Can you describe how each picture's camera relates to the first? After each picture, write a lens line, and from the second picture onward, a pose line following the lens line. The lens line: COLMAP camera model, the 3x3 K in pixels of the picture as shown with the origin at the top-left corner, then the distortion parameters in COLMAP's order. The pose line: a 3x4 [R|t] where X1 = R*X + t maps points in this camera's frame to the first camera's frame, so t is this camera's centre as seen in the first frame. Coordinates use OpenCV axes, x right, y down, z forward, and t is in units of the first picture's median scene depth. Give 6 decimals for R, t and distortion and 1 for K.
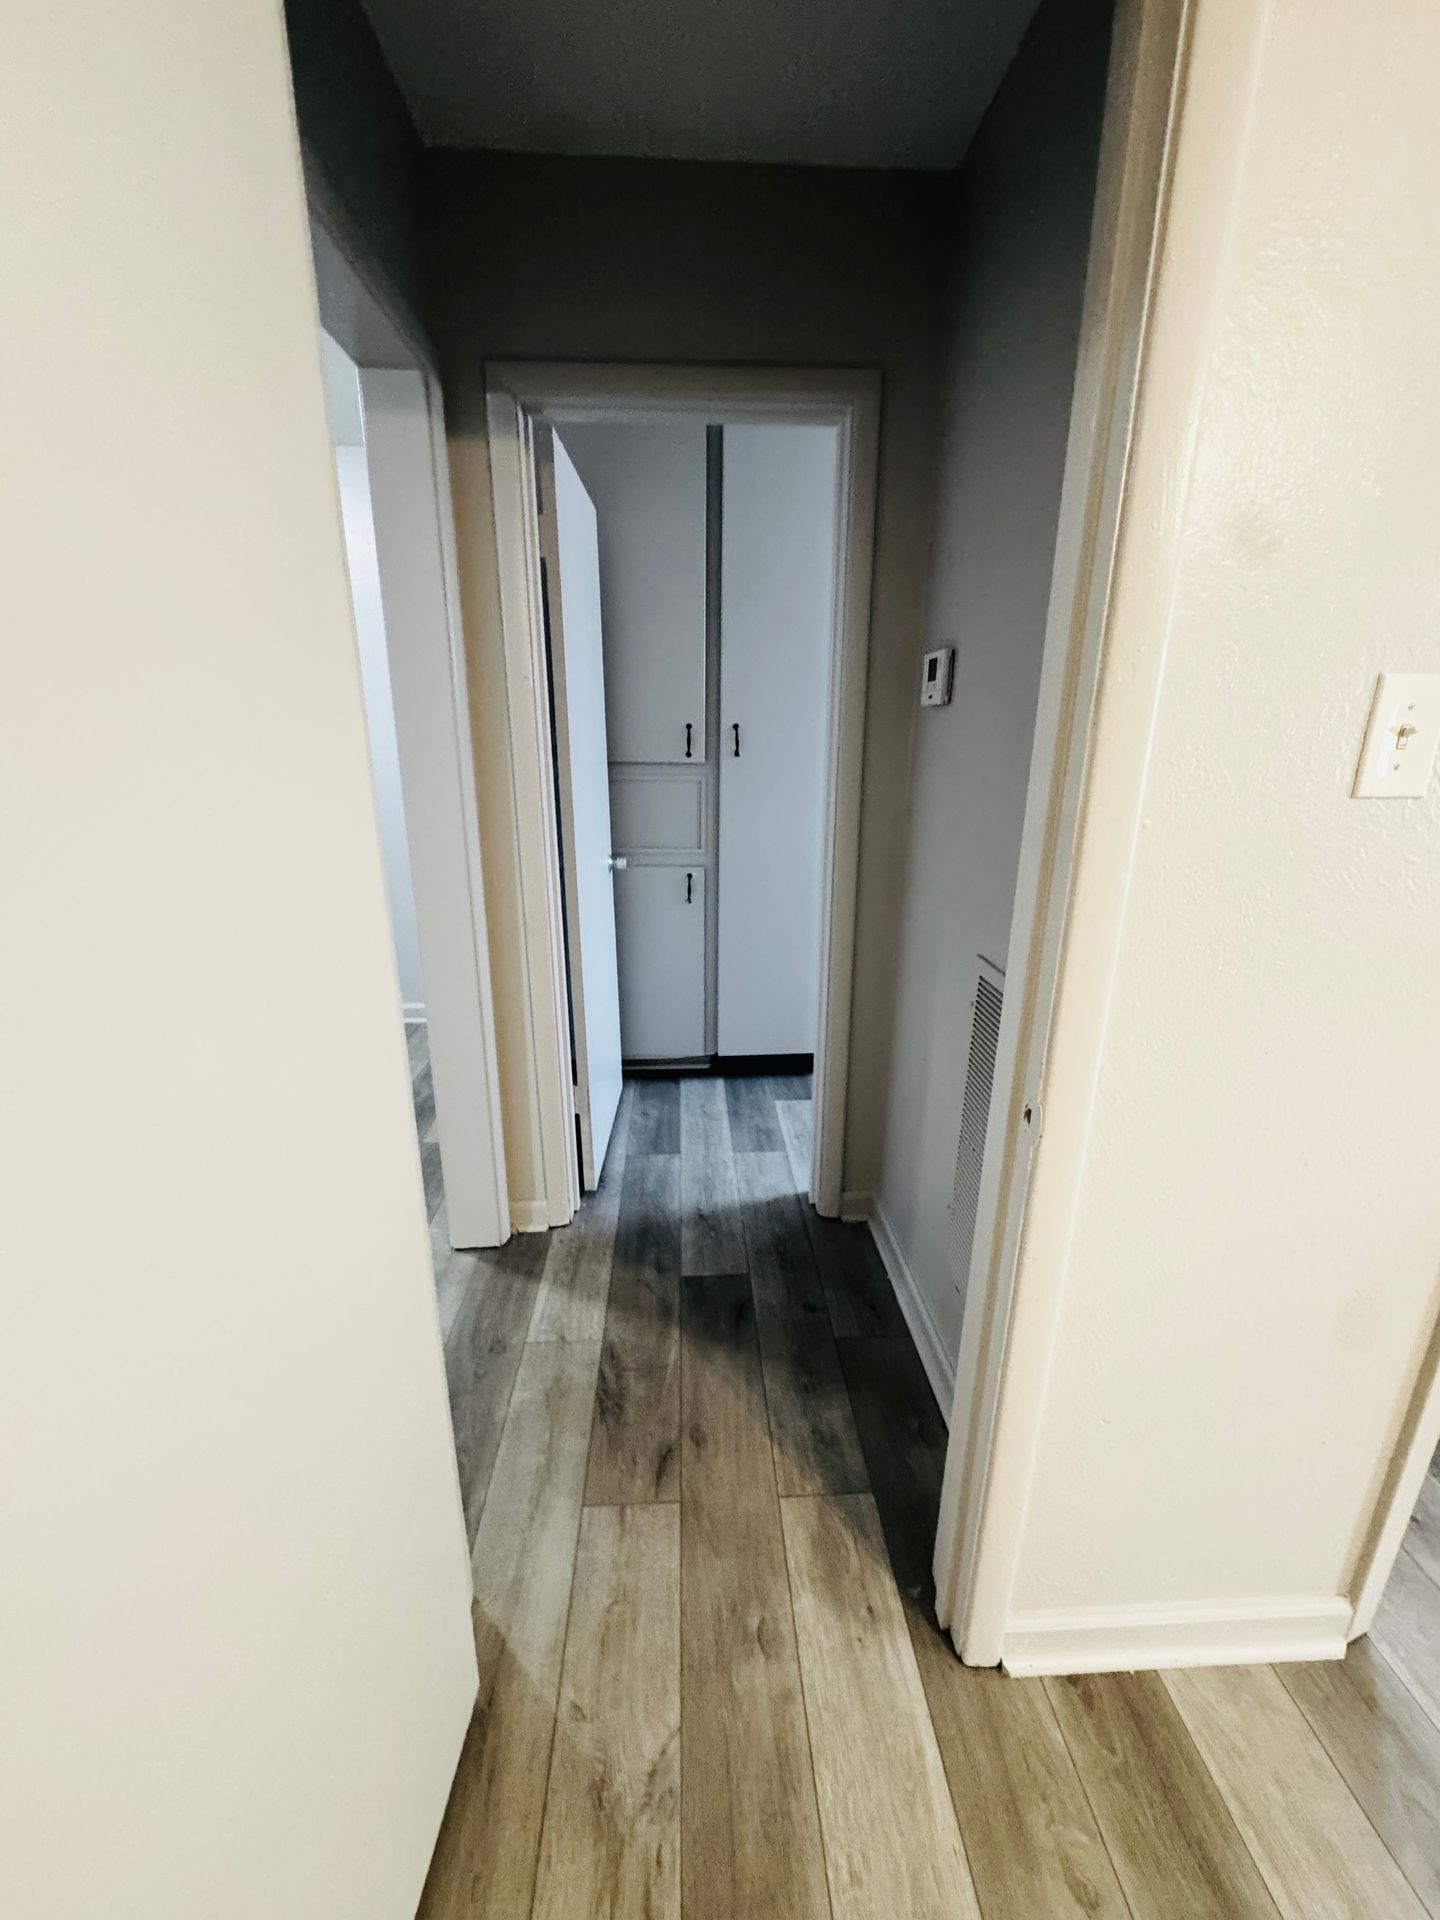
lens RADIAL K [[764.2, 0, 720.0], [0, 764.2, 960.0], [0, 0, 1]] dist [-0.003992, 0.000257]
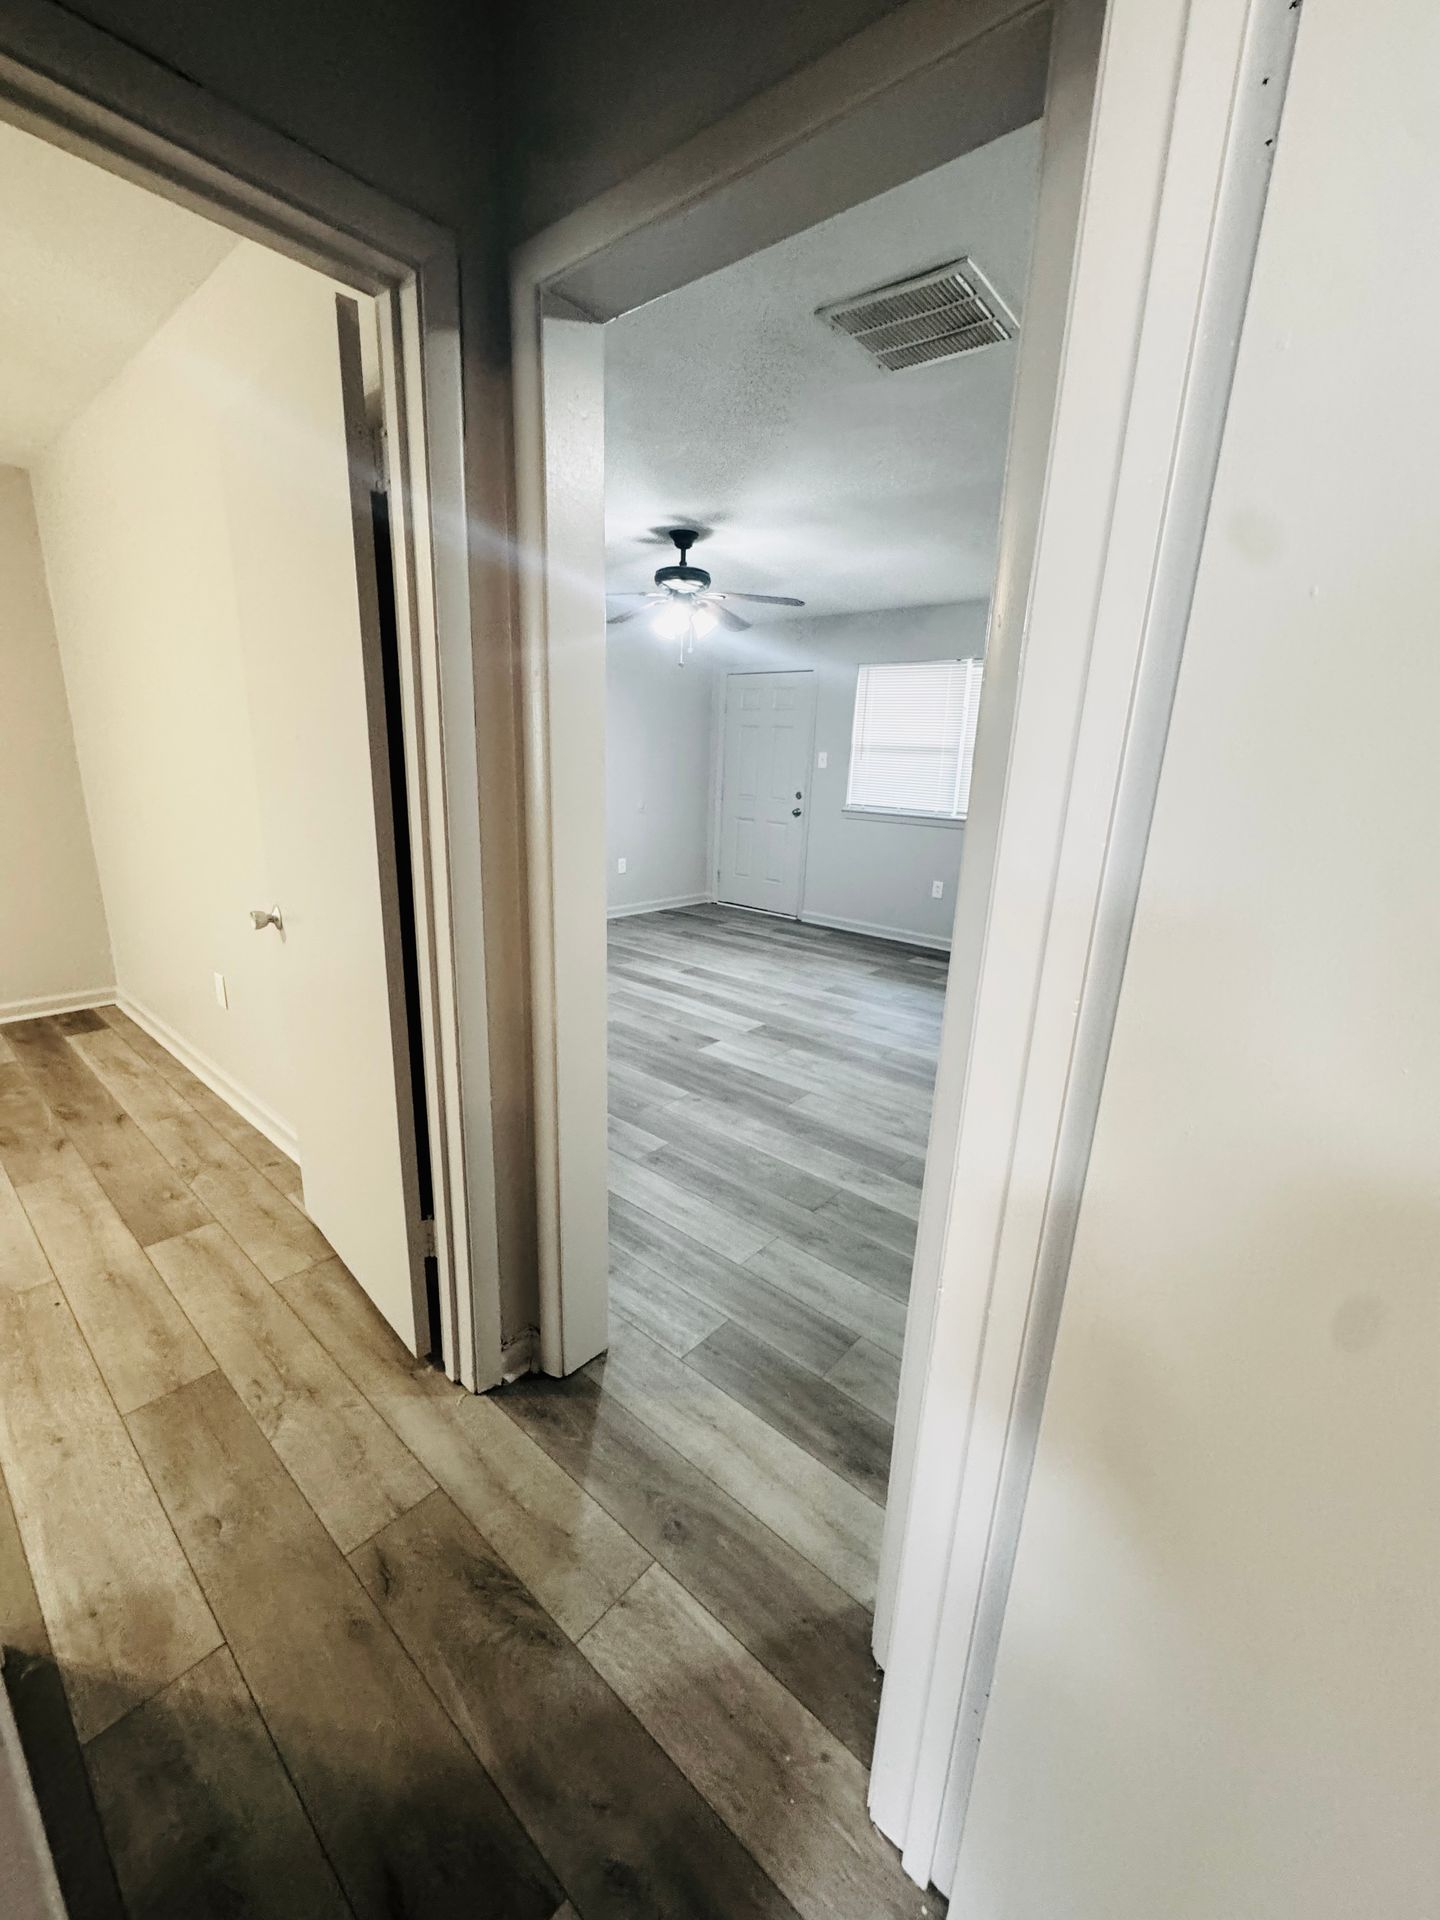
lens RADIAL K [[764.2, 0, 720.0], [0, 764.2, 960.0], [0, 0, 1]] dist [-0.003992, 0.000257]
pose [[-0.689497, 0.150683, -0.708441, 0.159333], [-0.251901, 0.867168, 0.429610, -0.388032], [0.679073, 0.474672, -0.559953, 1.305404]]
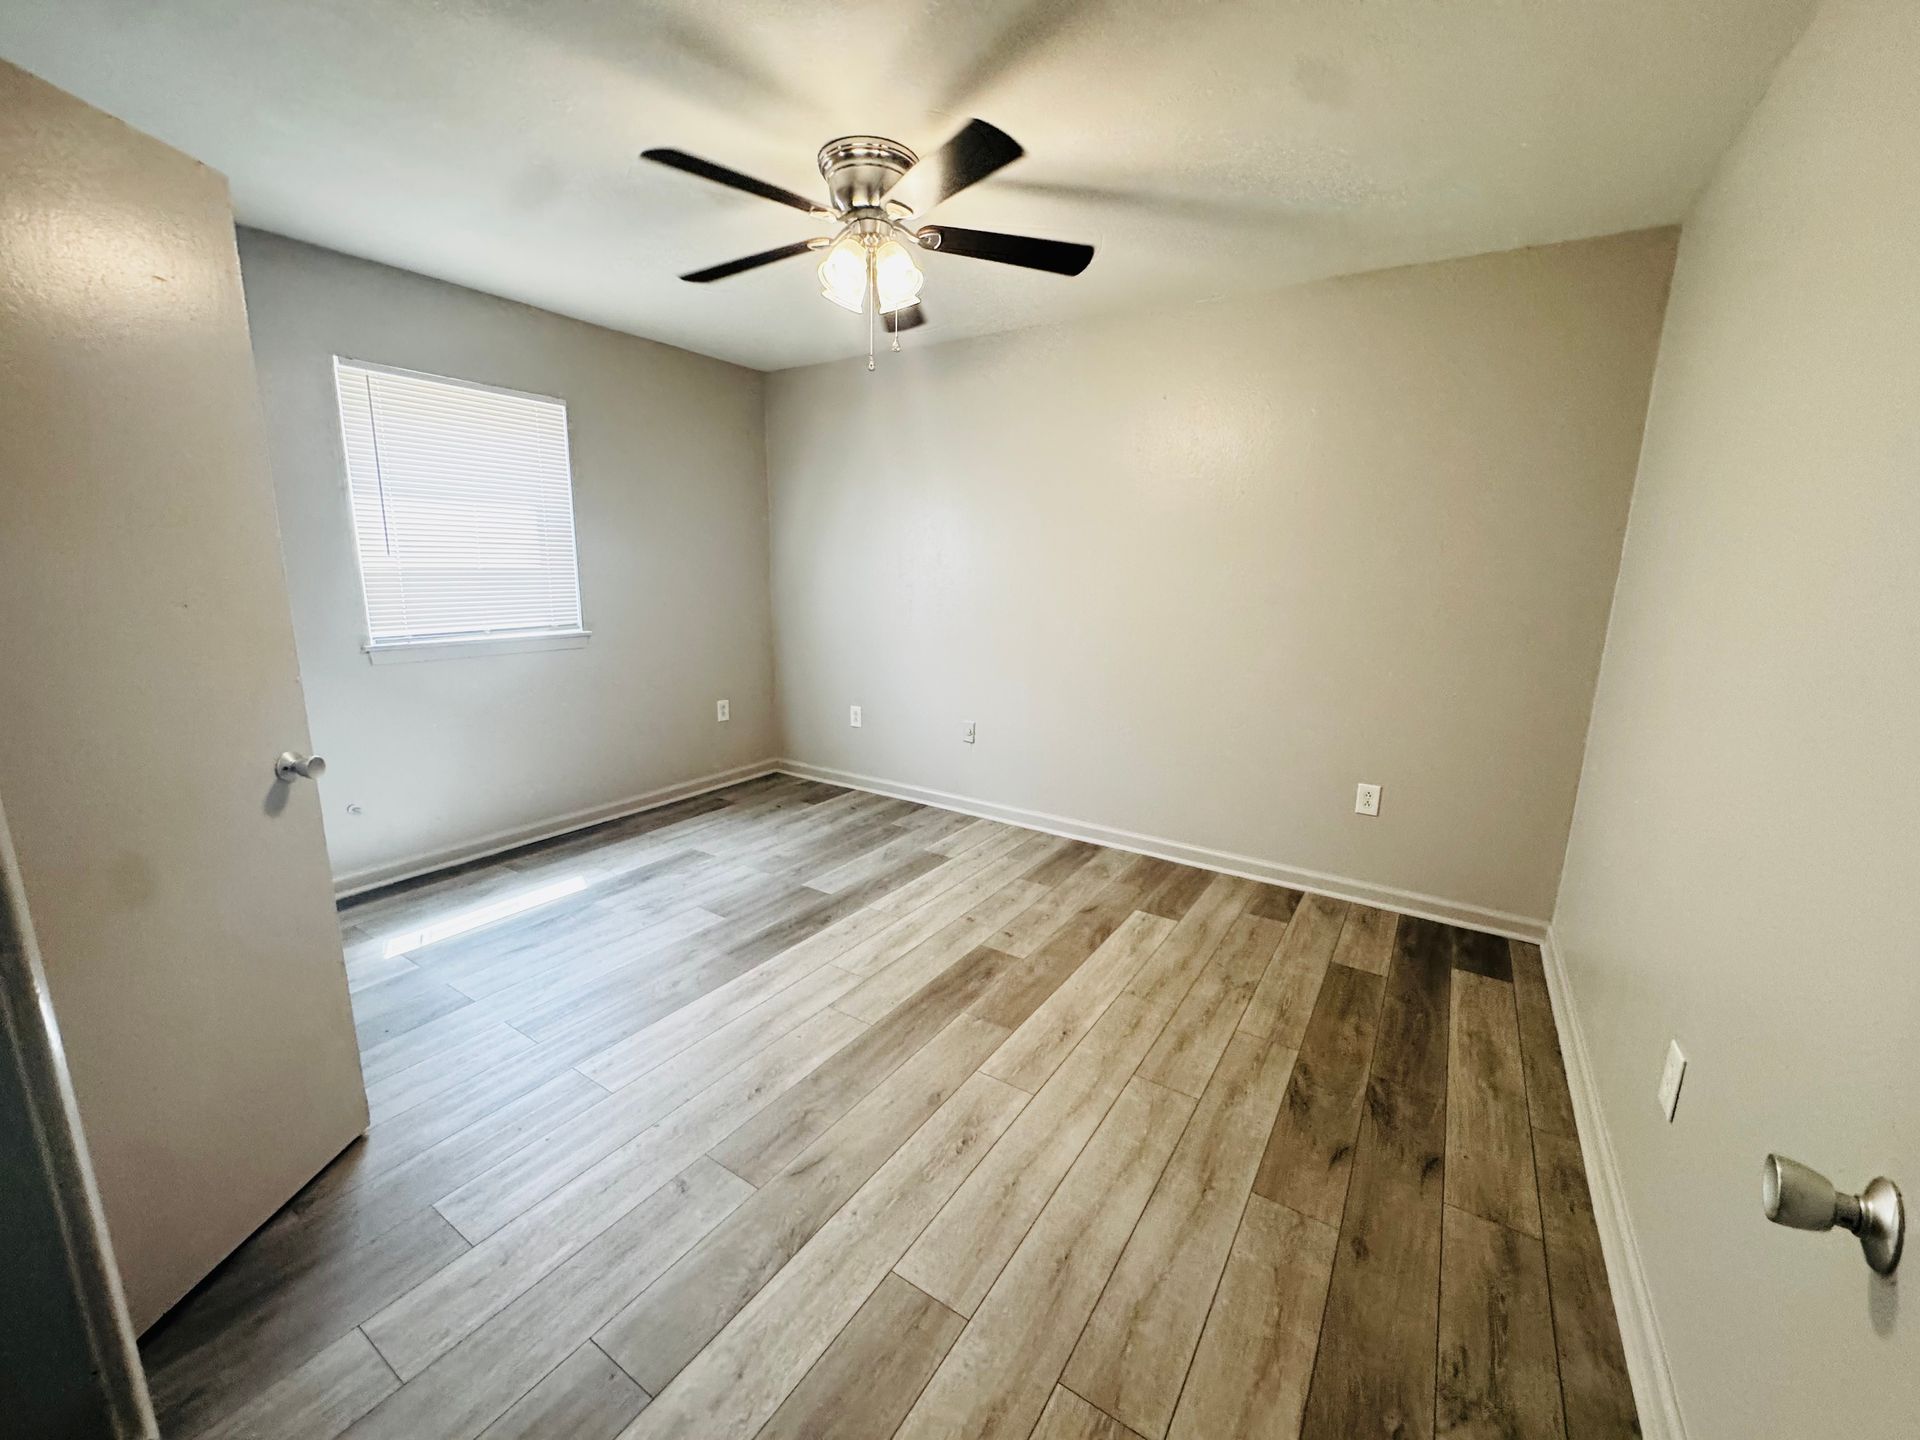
lens RADIAL K [[764.2, 0, 960.0], [0, 764.2, 720.0], [0, 0, 1]] dist [-0.003992, 0.000257]
pose [[-0.809352, -0.145236, 0.569083, -0.055624], [0.139875, 0.893398, 0.426936, -0.143660], [-0.570425, 0.425142, -0.702759, 0.483423]]
